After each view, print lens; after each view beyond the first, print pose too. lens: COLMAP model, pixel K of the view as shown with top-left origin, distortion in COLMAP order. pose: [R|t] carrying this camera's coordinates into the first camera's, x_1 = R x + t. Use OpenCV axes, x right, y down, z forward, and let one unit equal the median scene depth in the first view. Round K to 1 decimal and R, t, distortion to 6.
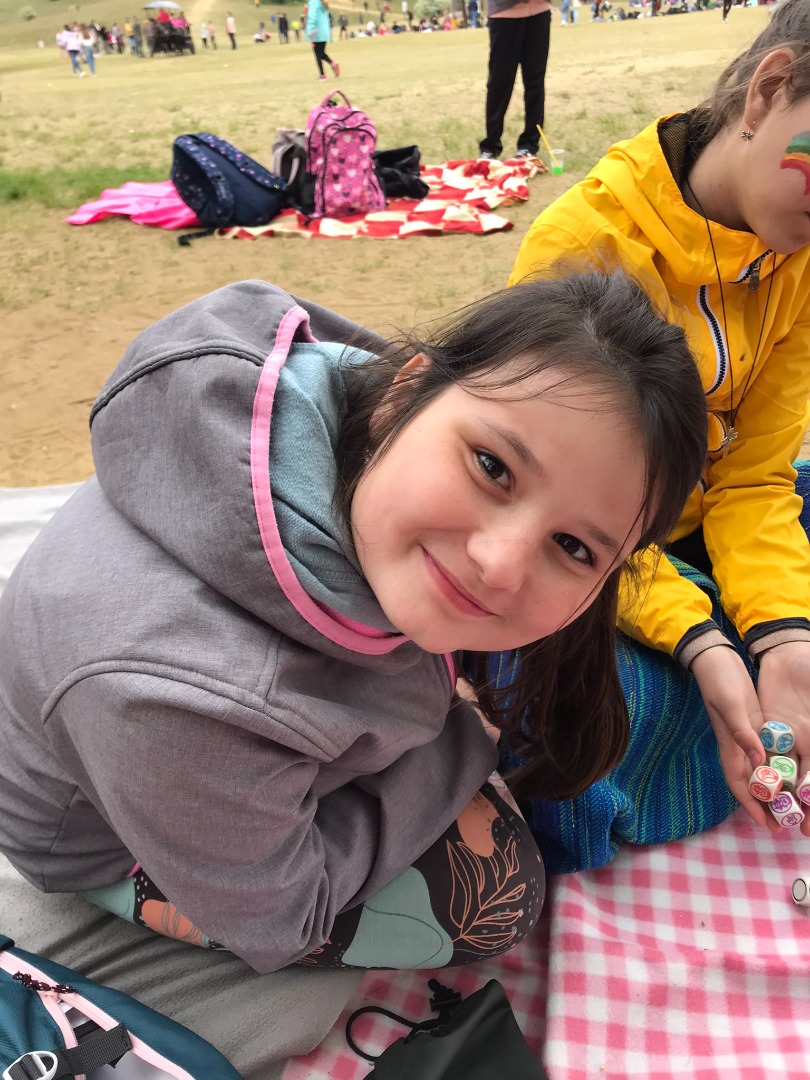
lens RADIAL K [[888.1, 0, 408.4], [0, 888.1, 527.4], [0, 0, 1]] dist [0.023216, -0.009329]
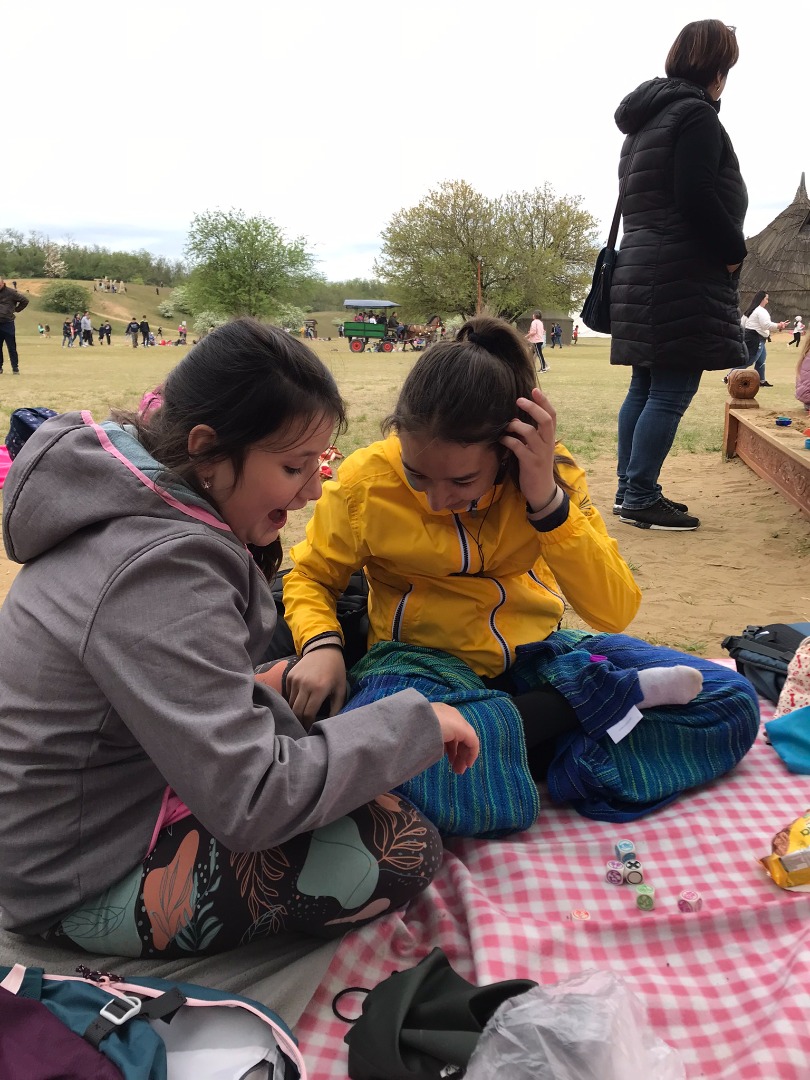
lens RADIAL K [[888.1, 0, 398.0], [0, 888.1, 536.9], [0, 0, 1]] dist [0.023216, -0.009329]
pose [[0.970623, 0.029751, 0.238759, -0.061042], [0.042939, 0.954977, -0.293556, 0.059003], [-0.236743, 0.295184, 0.925645, -0.089548]]
